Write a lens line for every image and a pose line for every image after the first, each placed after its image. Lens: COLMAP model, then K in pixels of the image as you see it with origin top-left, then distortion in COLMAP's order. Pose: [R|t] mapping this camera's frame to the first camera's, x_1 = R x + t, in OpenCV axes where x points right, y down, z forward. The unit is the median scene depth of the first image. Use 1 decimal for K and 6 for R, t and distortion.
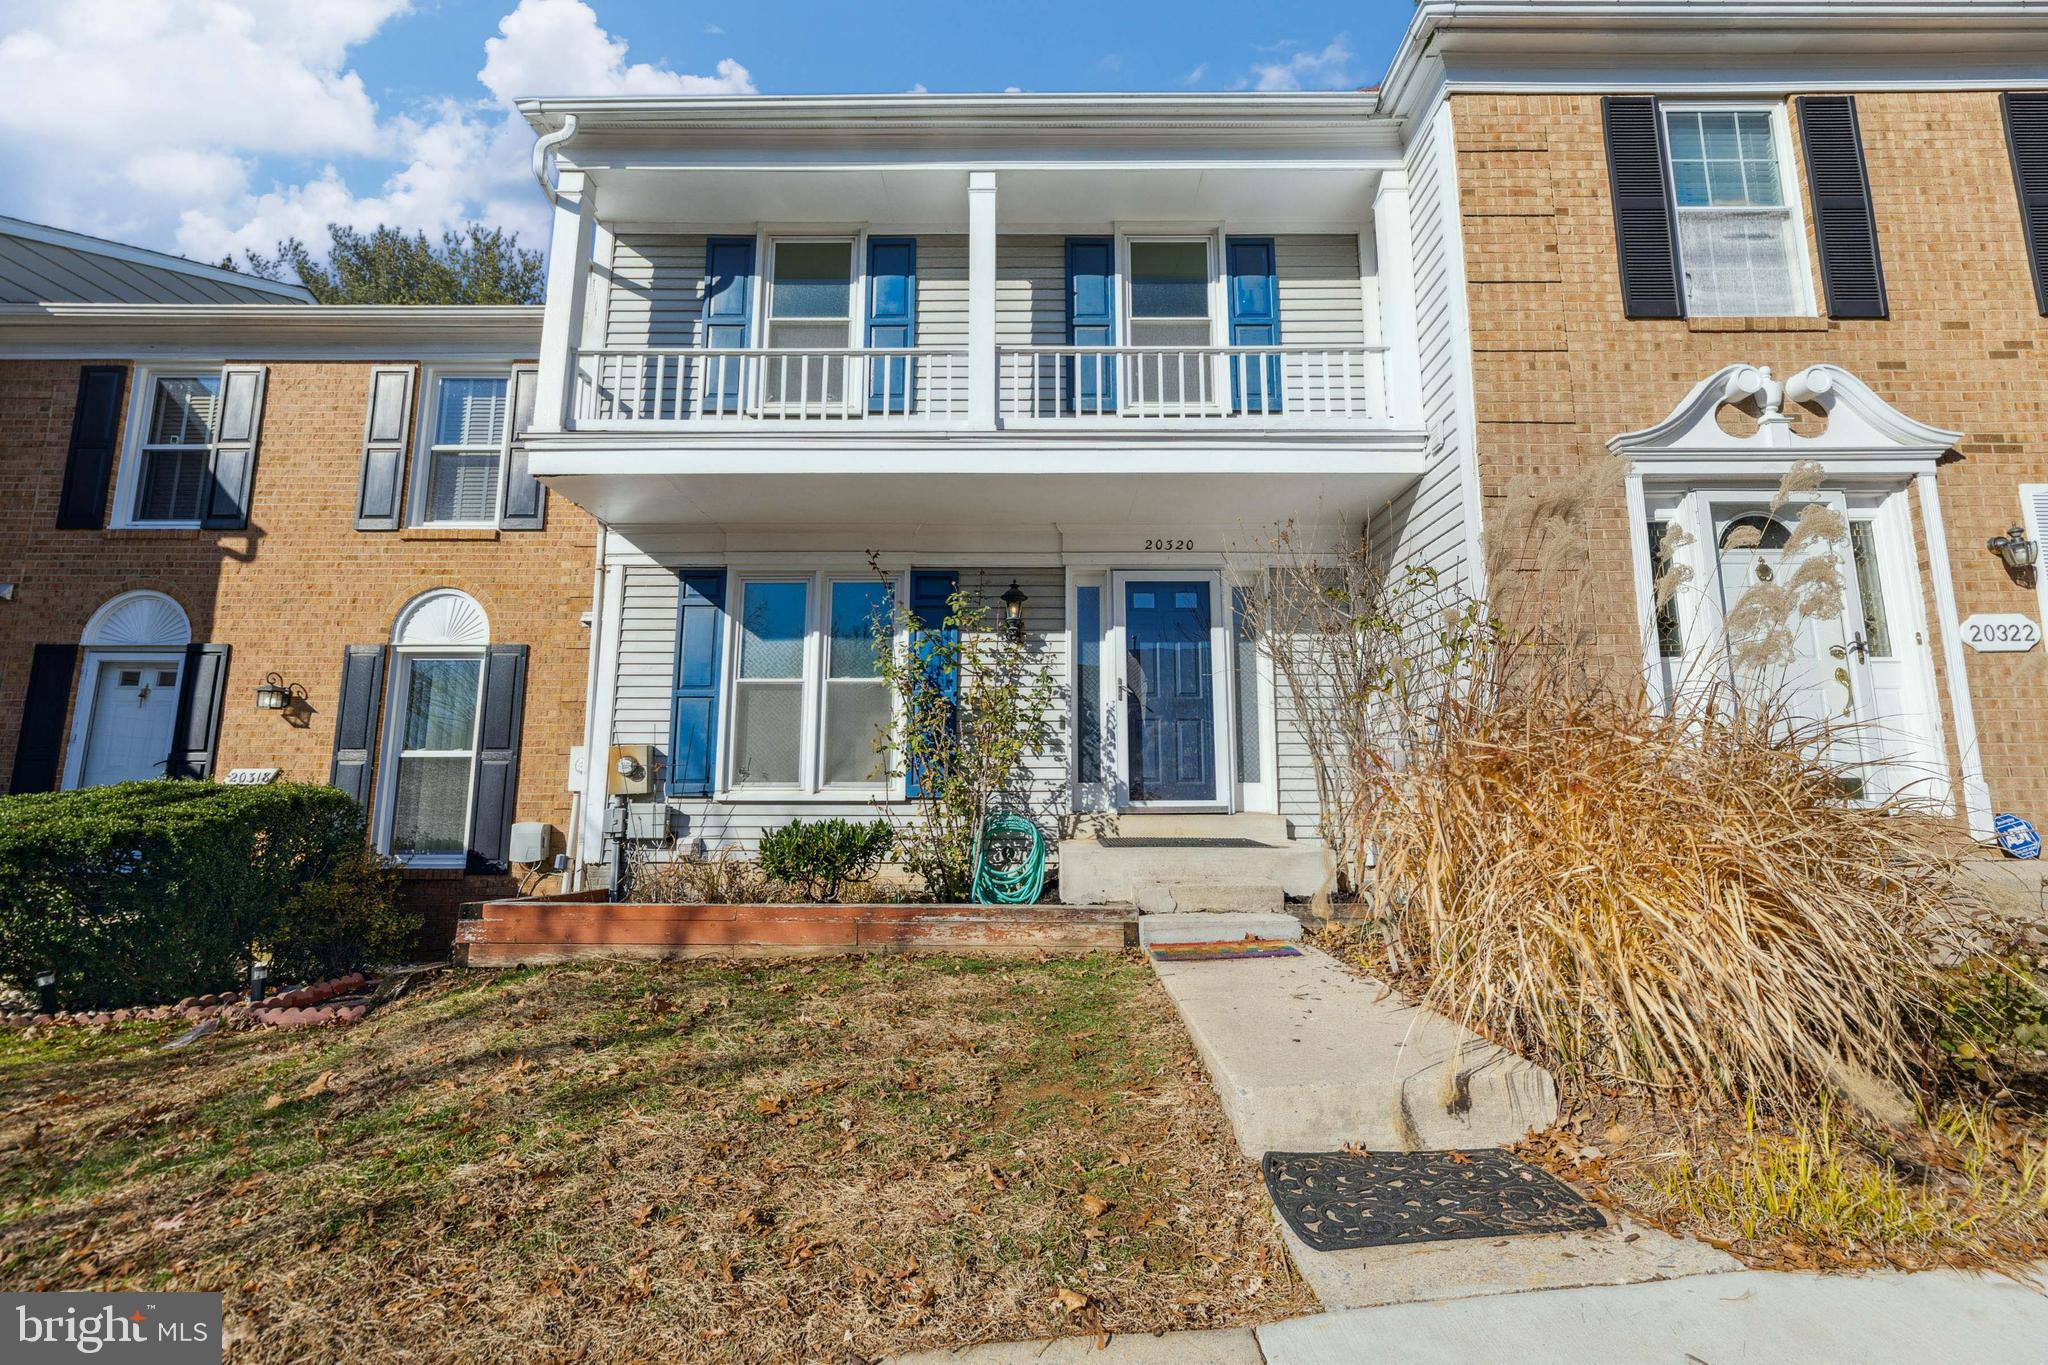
lens RADIAL K [[841.0, 0, 1031.2], [0, 841.0, 683.7], [0, 0, 1]] dist [-0.000601, 0.000207]
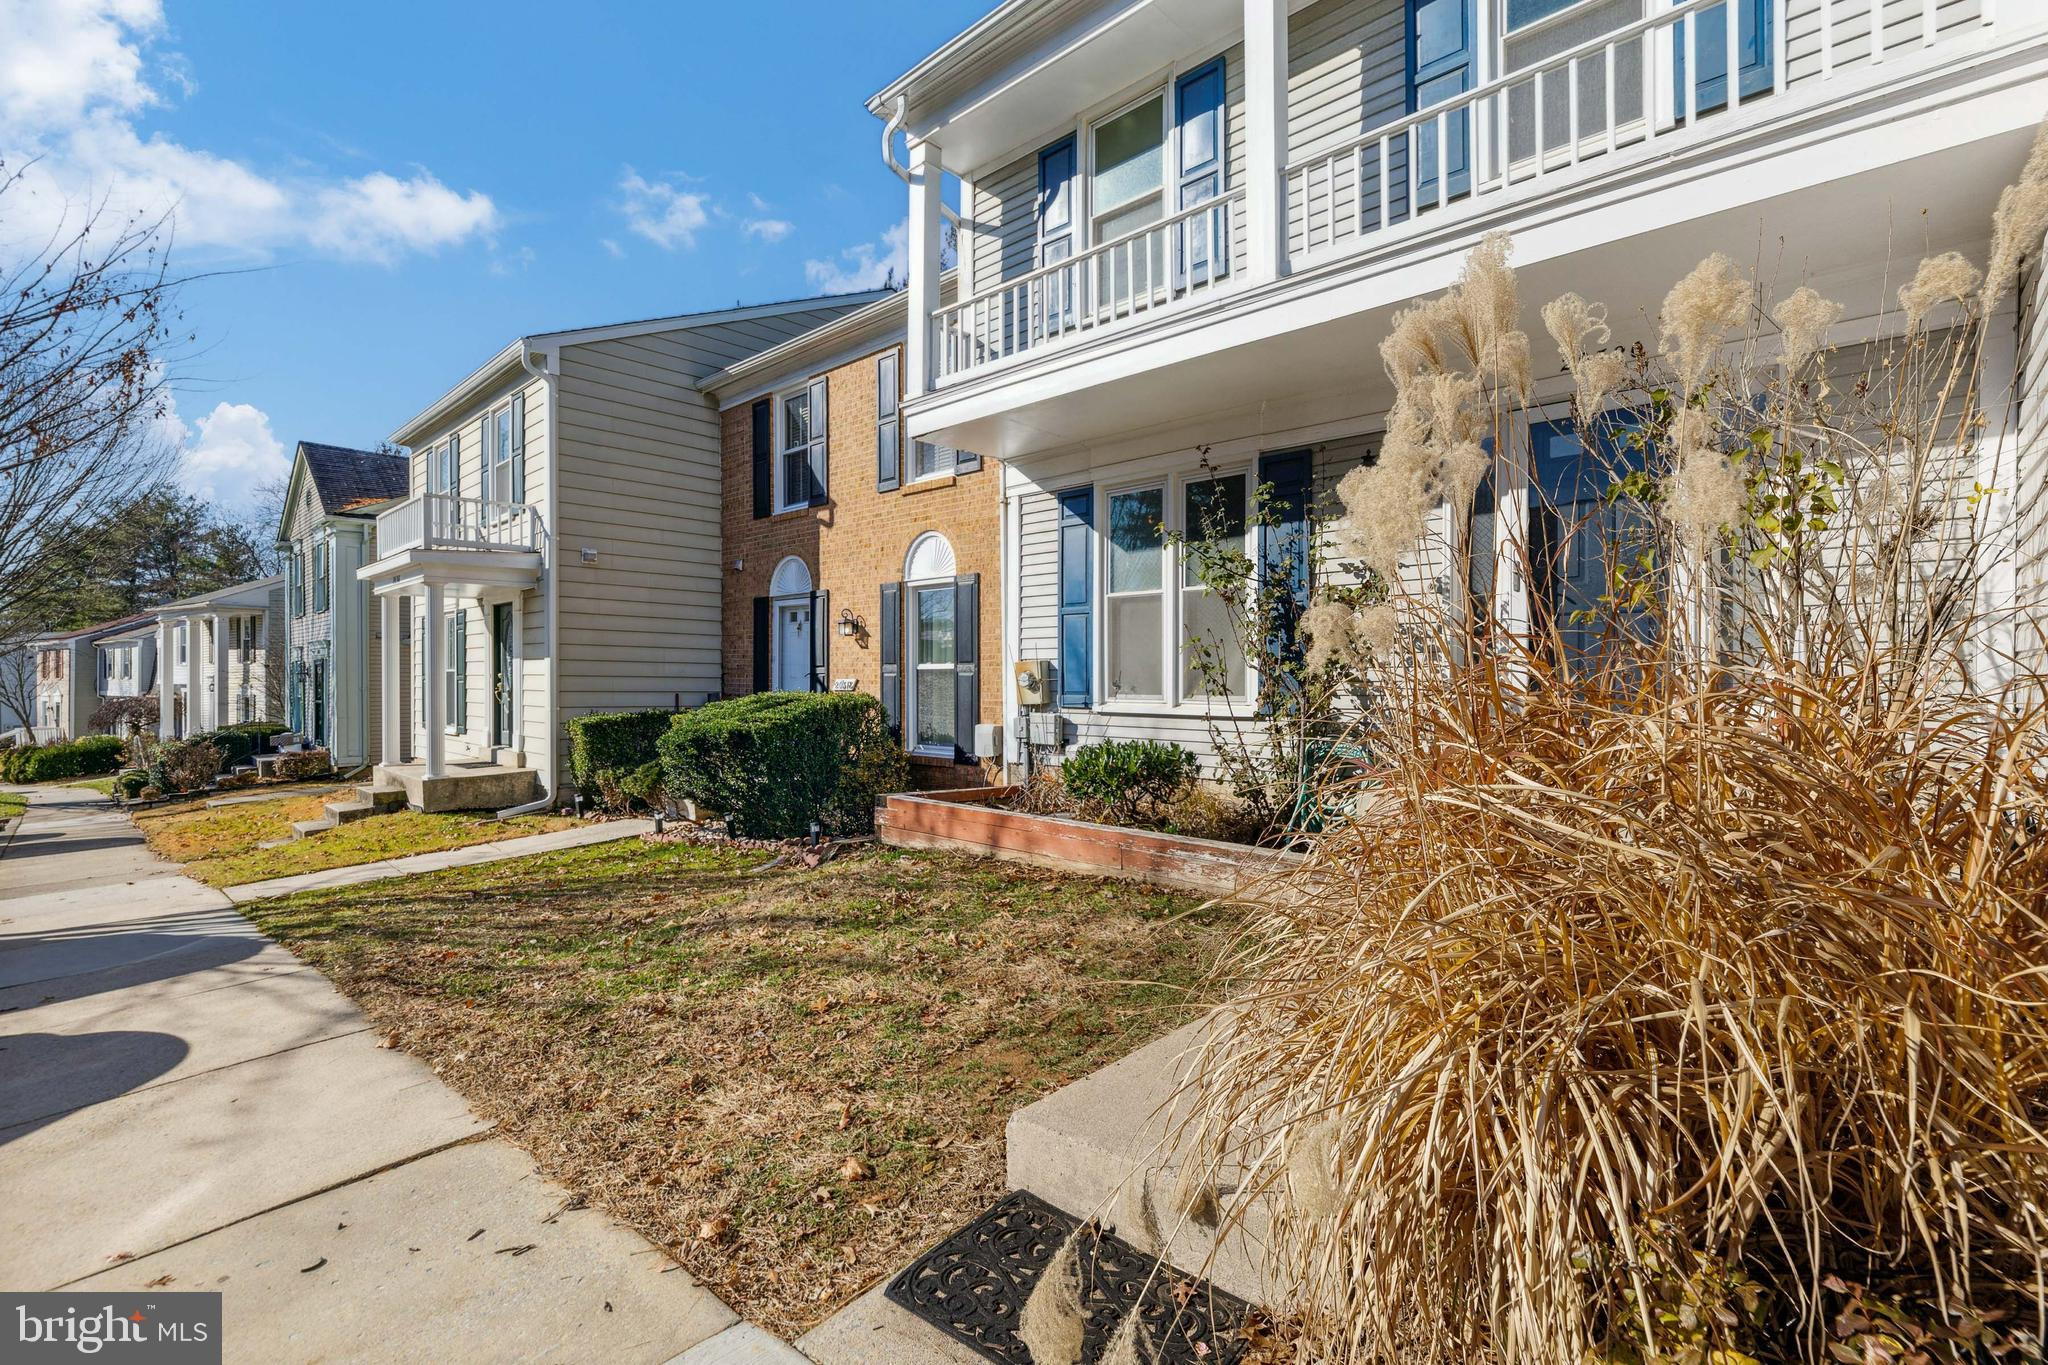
lens RADIAL K [[892.1, 0, 1038.6], [0, 892.1, 682.8], [0, 0, 1]] dist [-0.003641, 0.000837]
pose [[0.745882, 0.003602, -0.666069, 0.317170], [0.095169, 0.989149, 0.111922, -0.028891], [0.659244, -0.146869, 0.737446, 0.132857]]
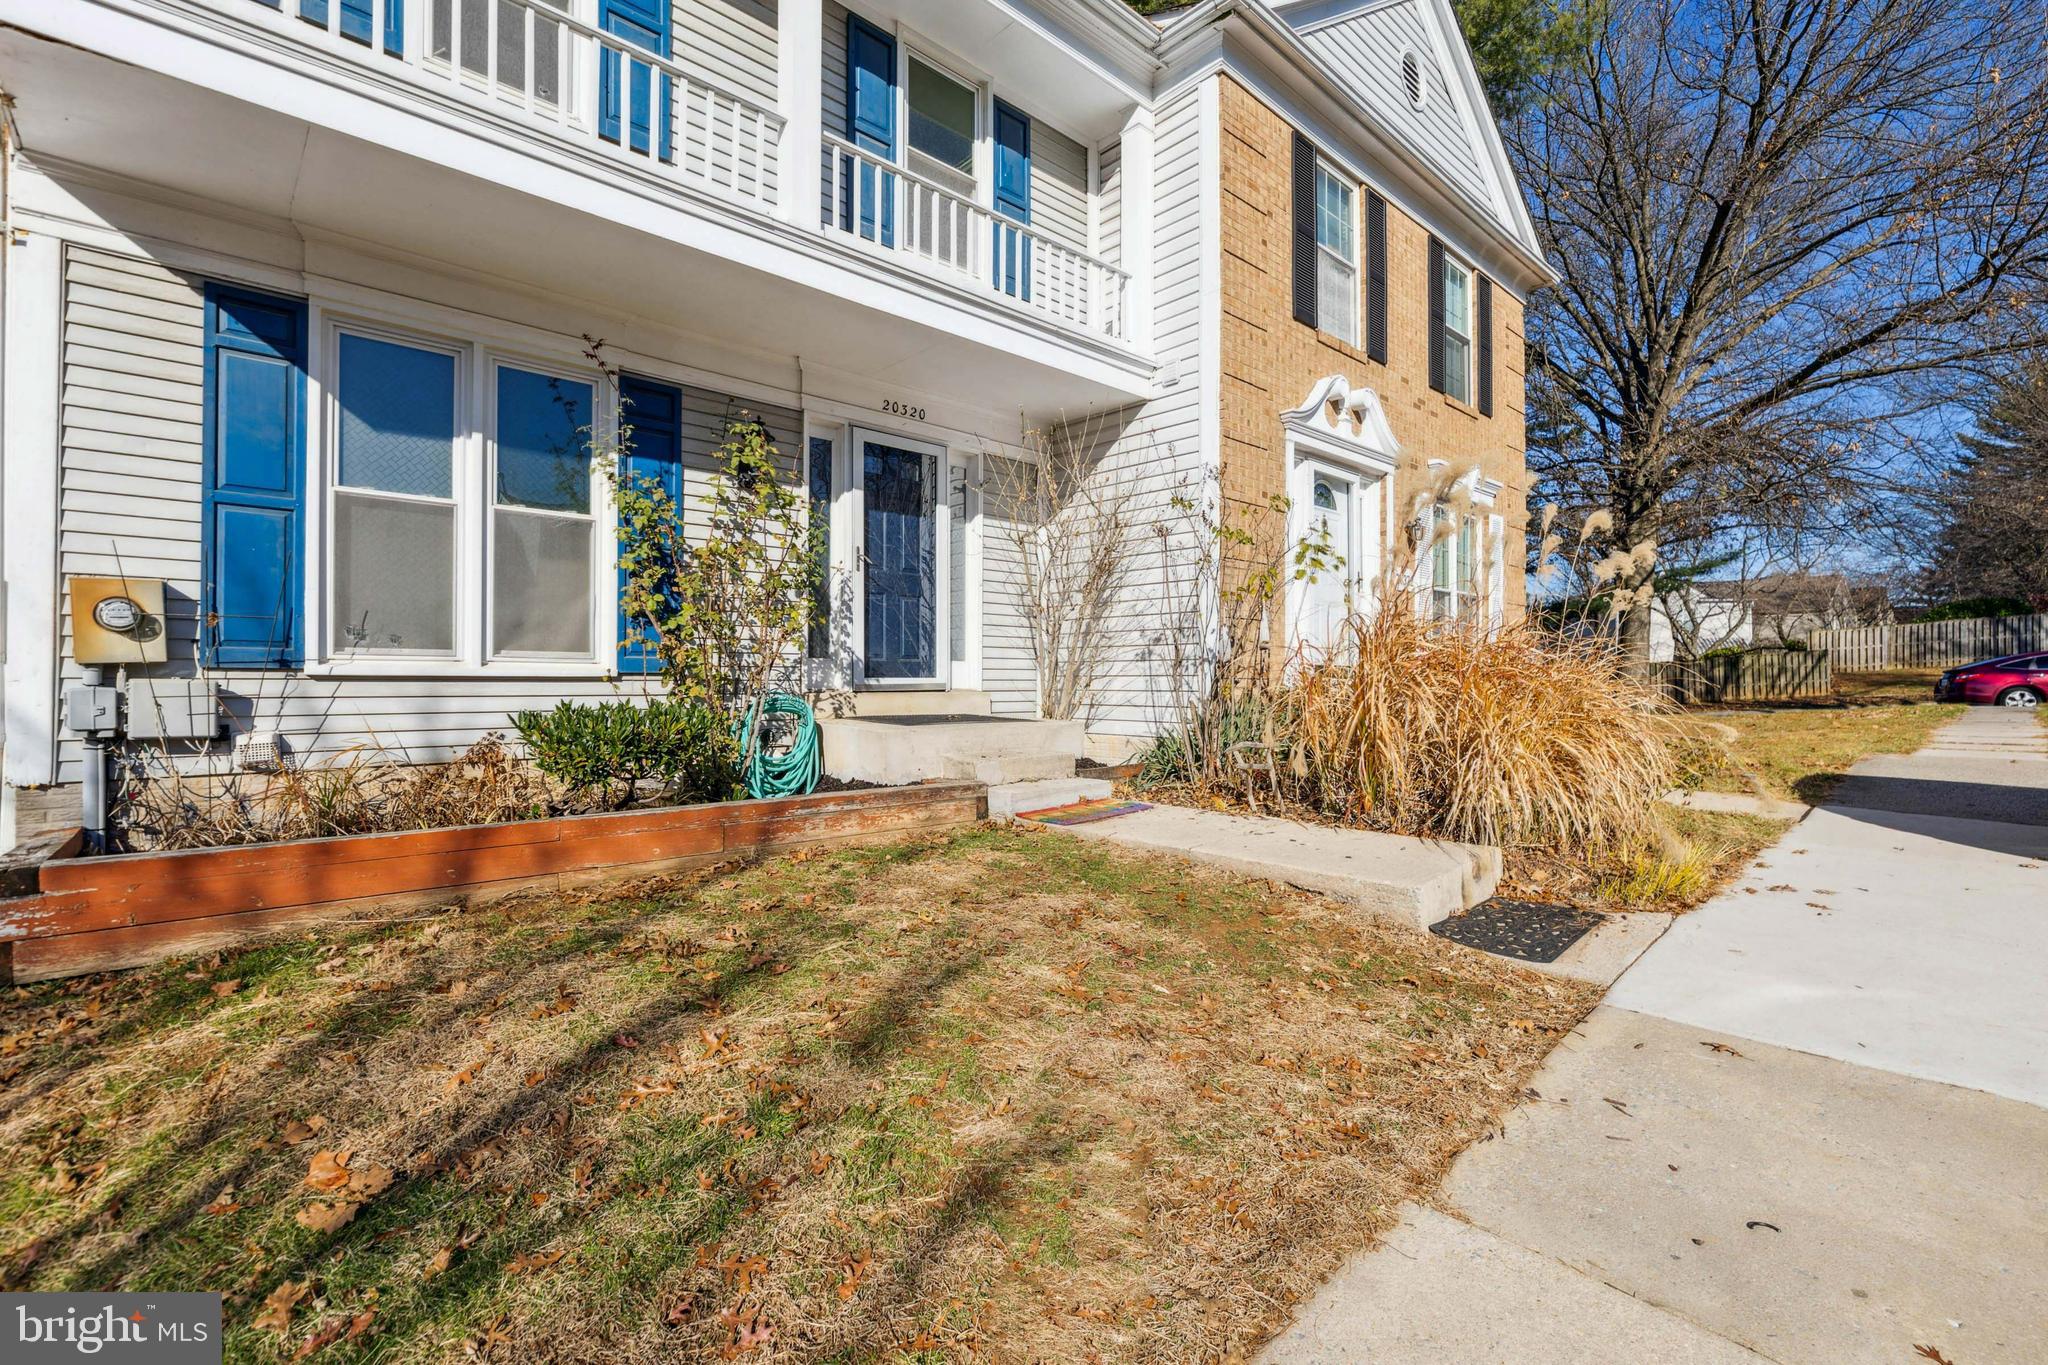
lens RADIAL K [[892.1, 0, 1023.5], [0, 892.1, 677.2], [0, 0, 1]] dist [-0.003641, 0.000837]
pose [[0.738676, 0.004436, 0.674047, -0.427743], [-0.097719, 0.990119, 0.100572, 0.019428], [-0.666940, -0.140157, 0.731810, 0.141850]]
